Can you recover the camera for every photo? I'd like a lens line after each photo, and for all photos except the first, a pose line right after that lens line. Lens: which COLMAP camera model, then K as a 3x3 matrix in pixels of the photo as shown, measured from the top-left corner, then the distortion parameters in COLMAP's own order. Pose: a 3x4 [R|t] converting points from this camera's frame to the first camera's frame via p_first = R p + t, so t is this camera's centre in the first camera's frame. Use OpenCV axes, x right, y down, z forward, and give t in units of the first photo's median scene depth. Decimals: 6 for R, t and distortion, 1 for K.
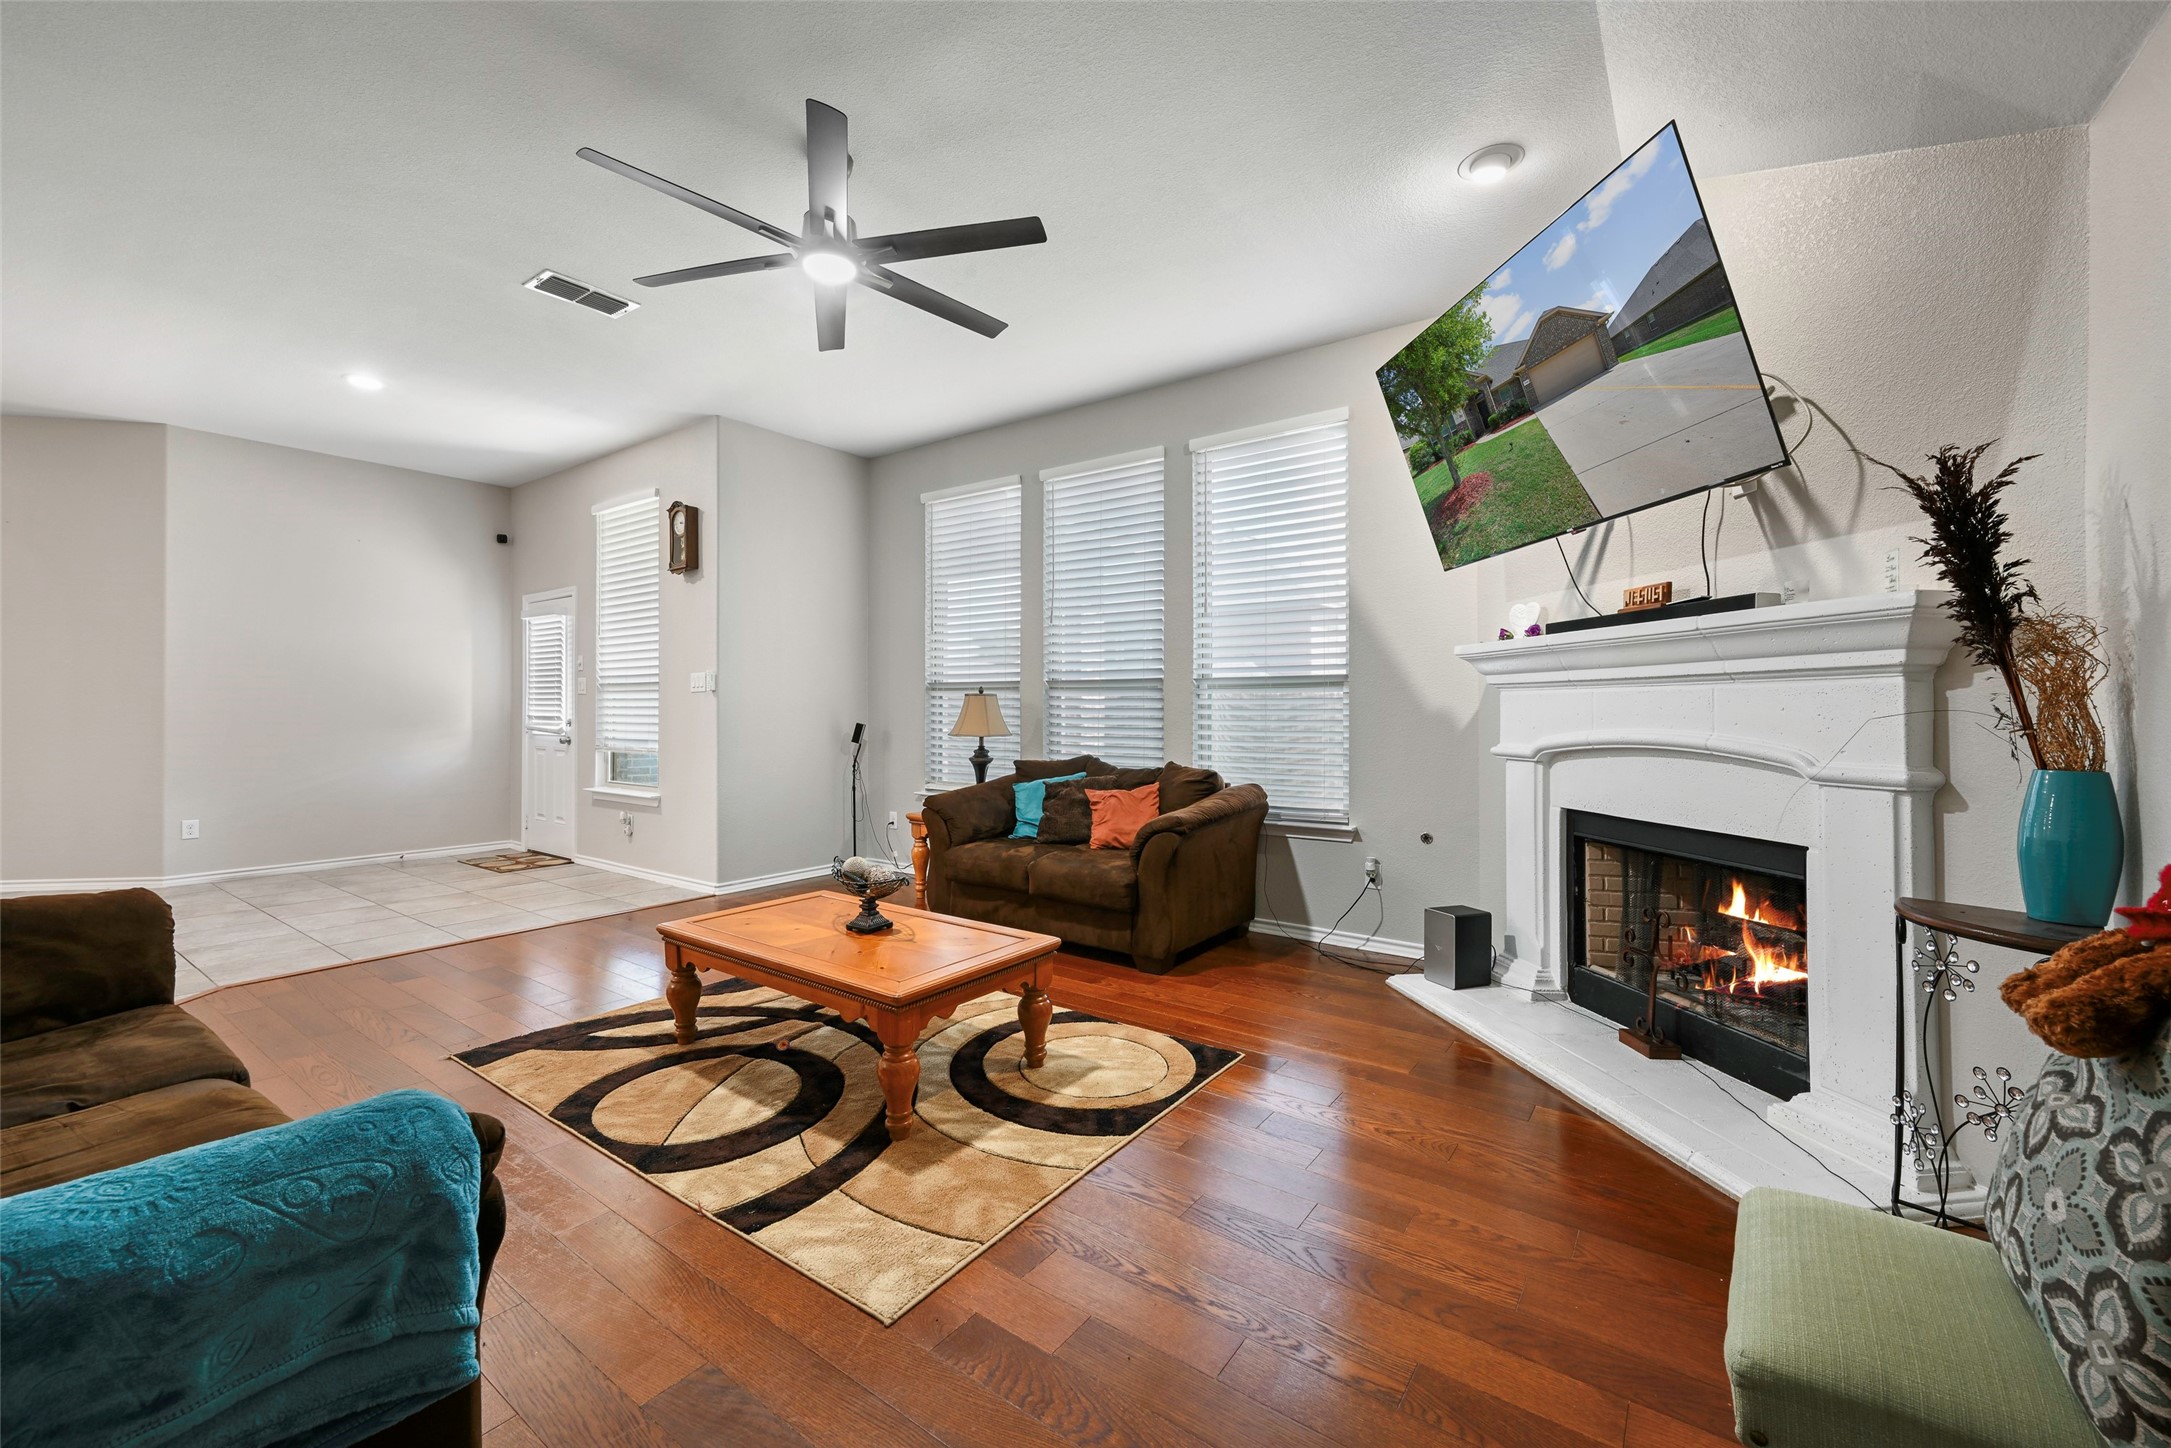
lens RADIAL K [[862.0, 0, 1073.9], [0, 862.0, 712.6], [0, 0, 1]] dist [0.000598, 0.000798]
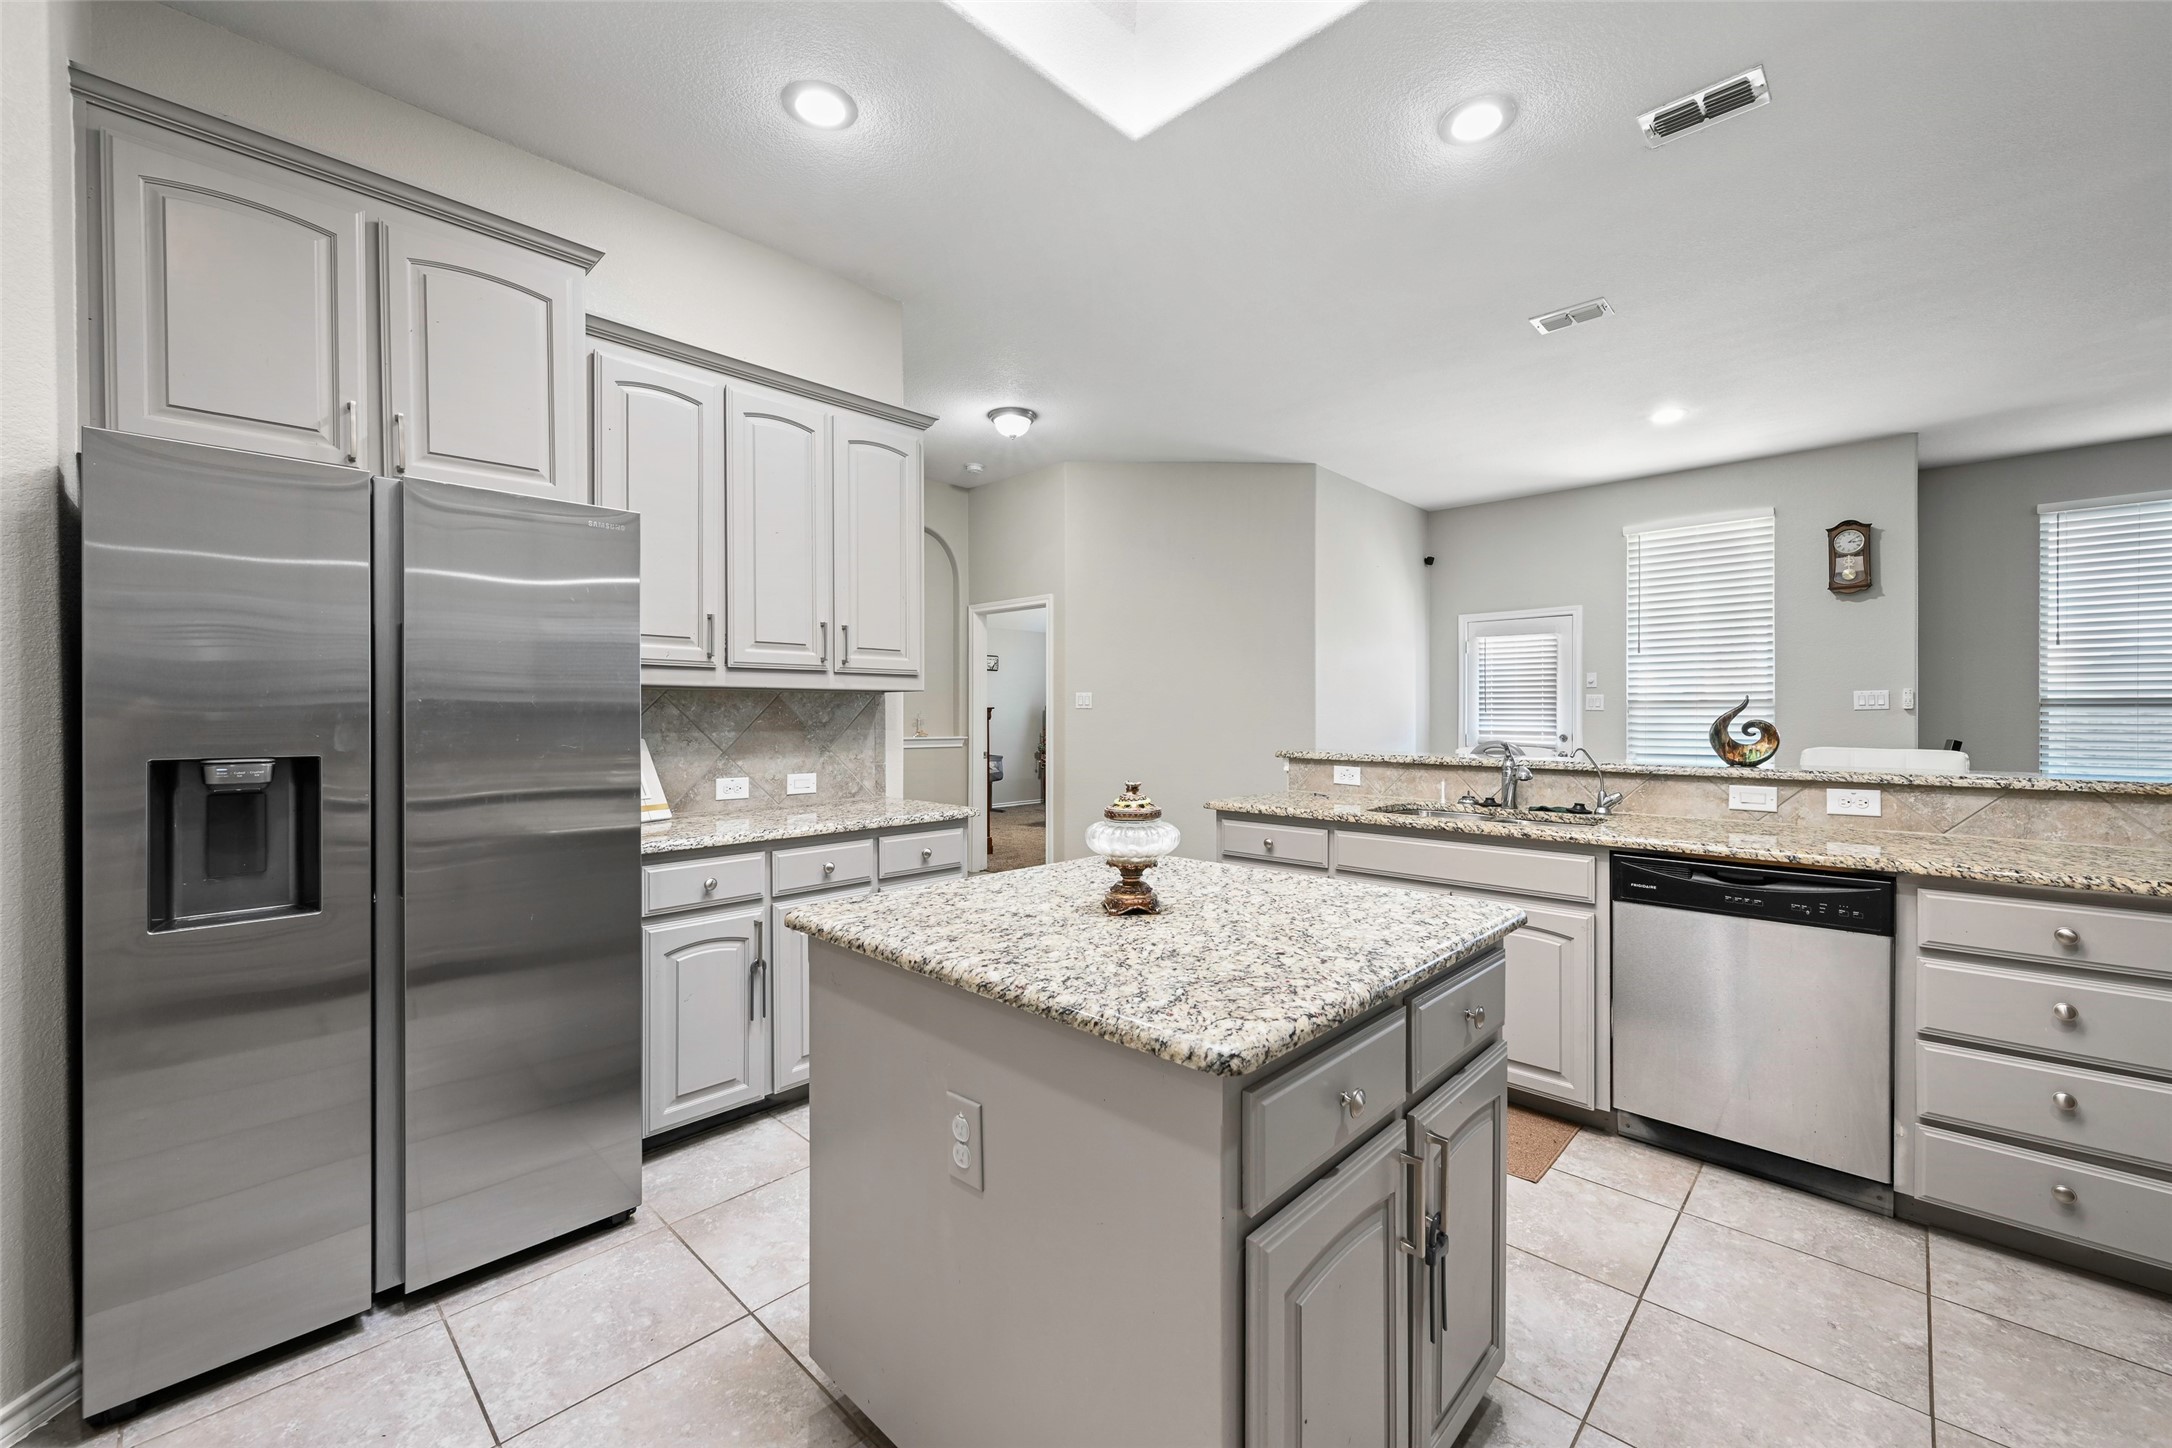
lens RADIAL K [[862.4, 0, 1091.1], [0, 862.4, 716.1], [0, 0, 1]] dist [0.000598, 0.000798]
pose [[0.992050, -0.001993, -0.125831, -1.907342], [0.002120, 0.999997, 0.000875, -0.031403], [0.125829, -0.001135, 0.992051, -0.178300]]
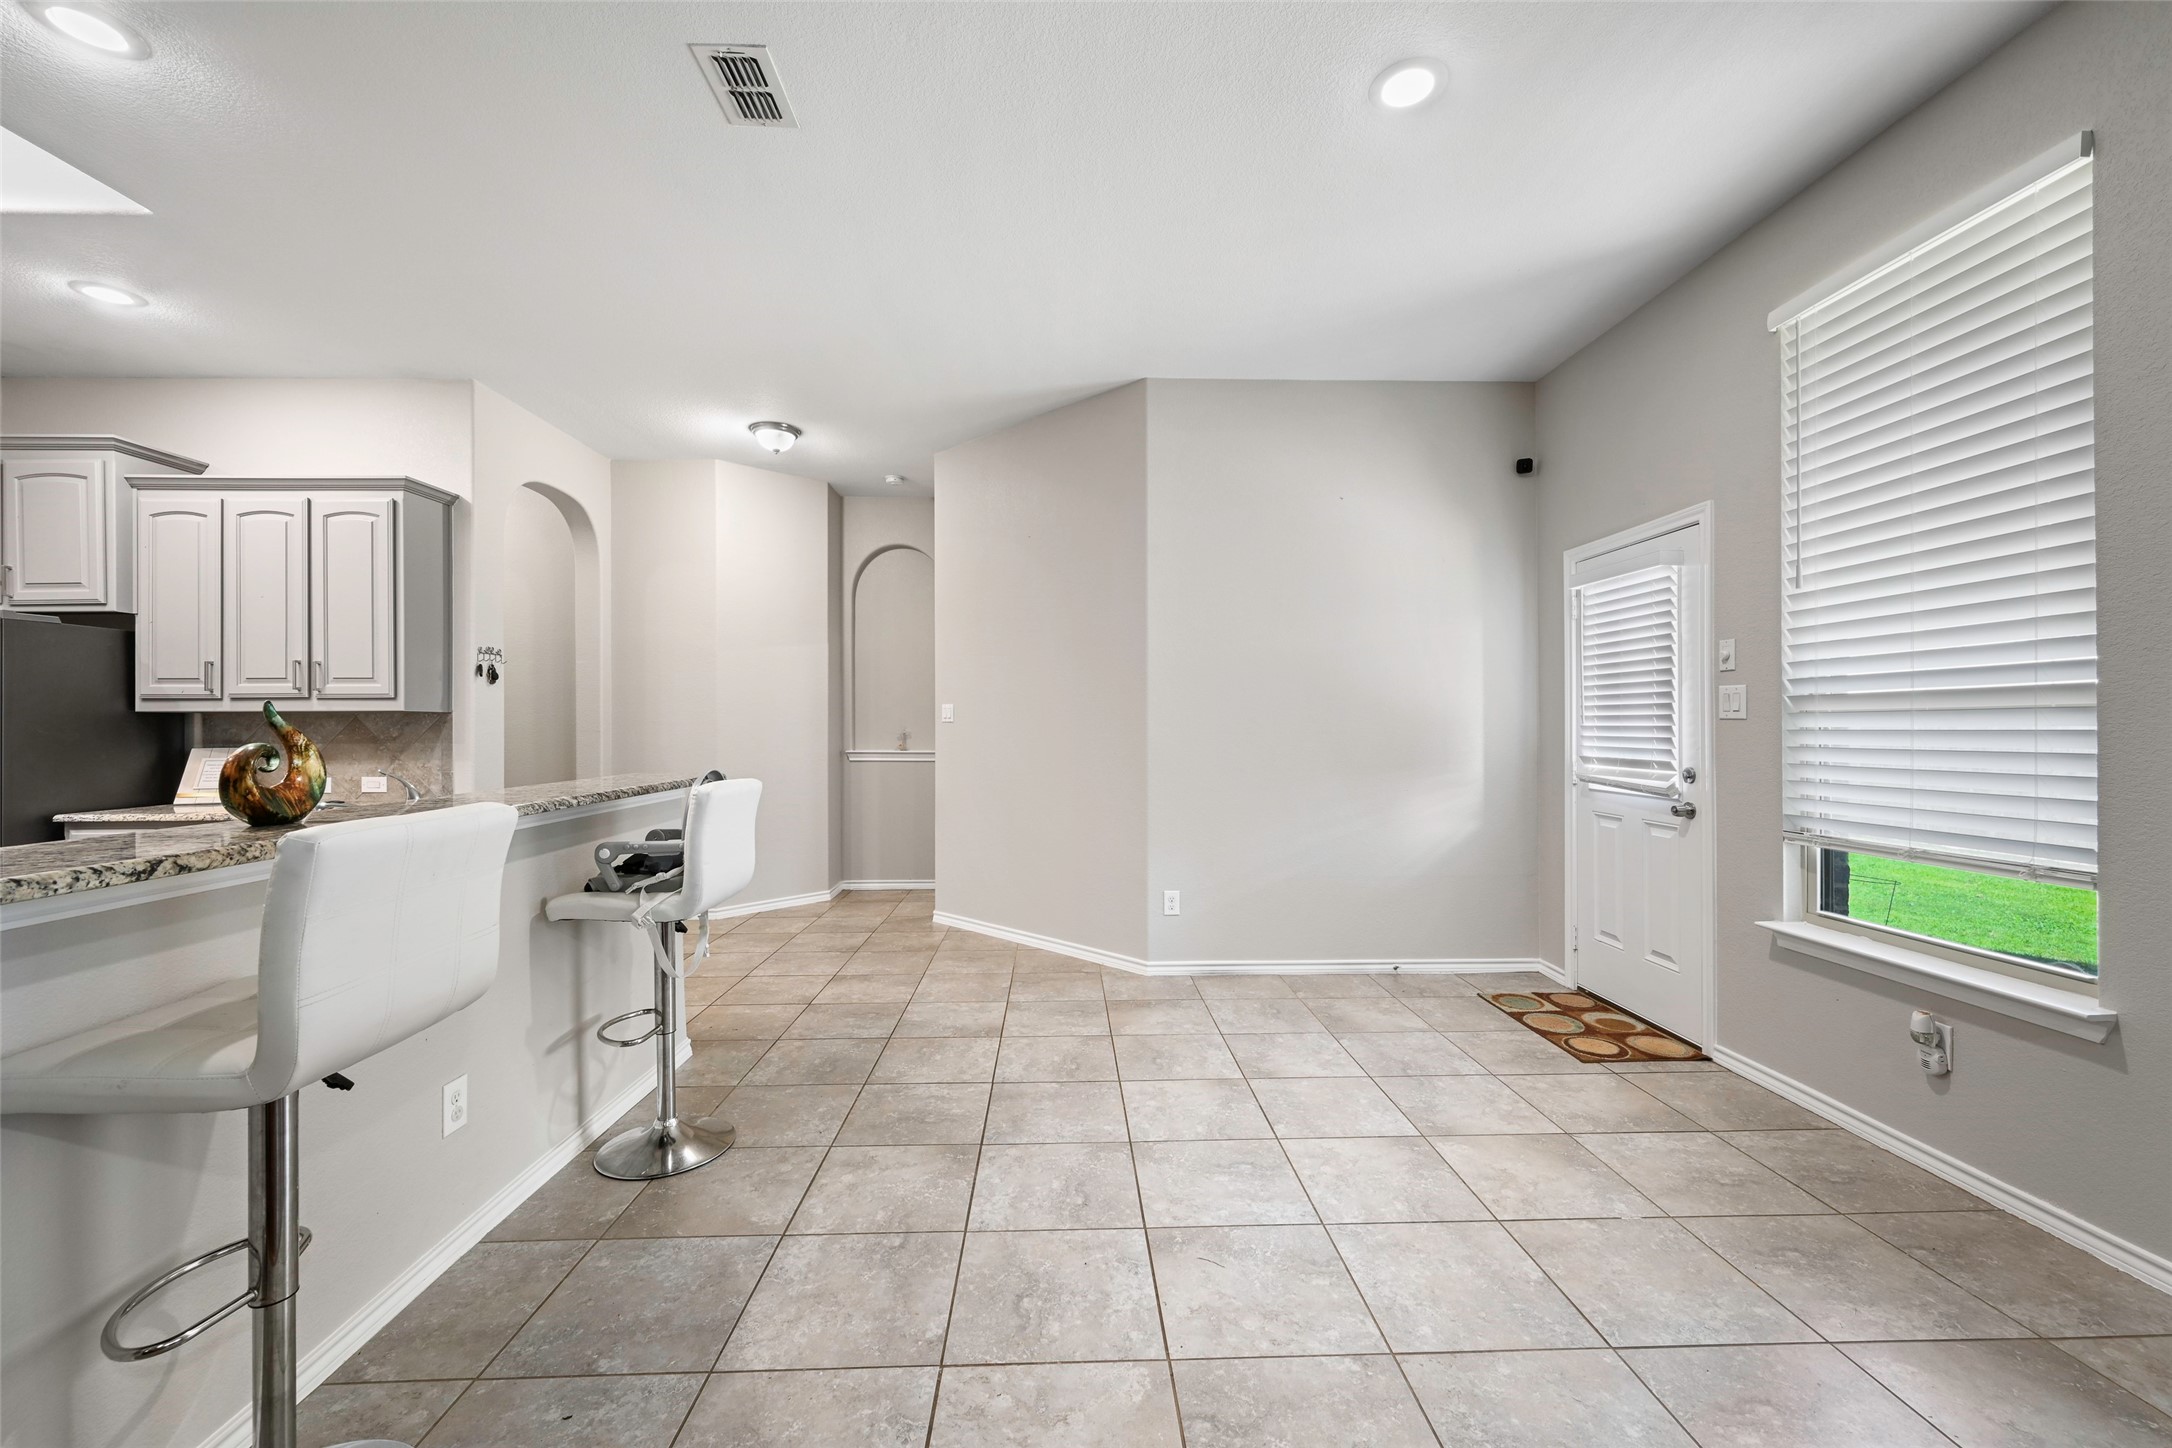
lens RADIAL K [[862.4, 0, 1086.7], [0, 862.4, 723.0], [0, 0, 1]] dist [0.000598, 0.000798]
pose [[0.617377, -0.007504, -0.786632, -0.761001], [0.003860, 0.999971, -0.006509, -0.032074], [0.786658, 0.000982, 0.617388, 0.763153]]
